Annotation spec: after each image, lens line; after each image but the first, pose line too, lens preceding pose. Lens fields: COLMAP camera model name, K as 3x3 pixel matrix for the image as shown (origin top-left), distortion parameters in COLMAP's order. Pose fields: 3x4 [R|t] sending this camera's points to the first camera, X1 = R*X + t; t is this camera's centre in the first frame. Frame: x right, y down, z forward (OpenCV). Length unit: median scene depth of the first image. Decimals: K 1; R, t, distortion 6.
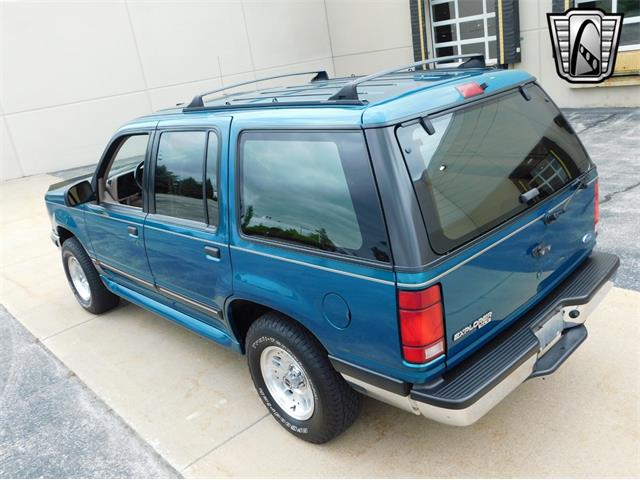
lens RADIAL K [[571.5, 0, 320.0], [0, 571.5, 240.0], [0, 0, 1]] dist [-0.002366, -0.002436]
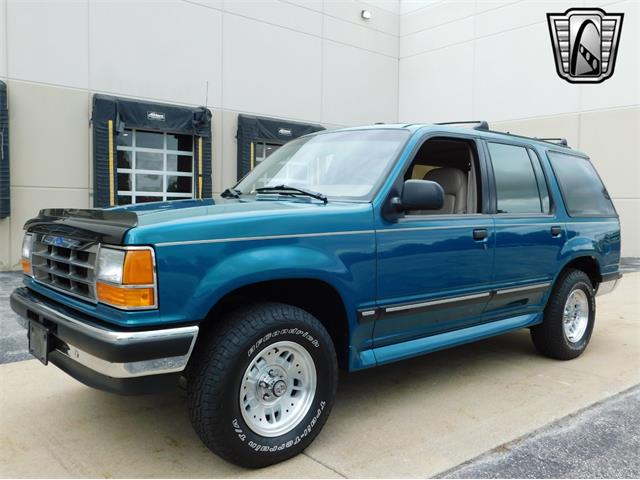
lens RADIAL K [[571.5, 0, 320.0], [0, 571.5, 240.0], [0, 0, 1]] dist [-0.002366, -0.002436]
pose [[0.029754, 0.094240, 0.995105, -1.122596], [0.303935, 0.947553, -0.098824, 0.003669], [-0.952228, 0.305388, -0.000450, 1.114926]]
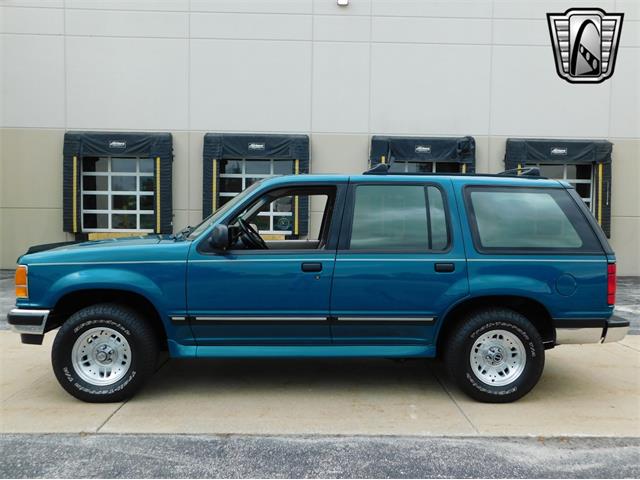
lens RADIAL K [[533.3, 0, 320.0], [0, 533.3, 240.0], [0, 0, 1]] dist [0.002747, 0.001679]
pose [[0.647853, 0.126107, 0.751254, -0.976325], [0.138679, 0.950197, -0.279093, 0.197636], [-0.749035, 0.284995, 0.598100, 0.318393]]
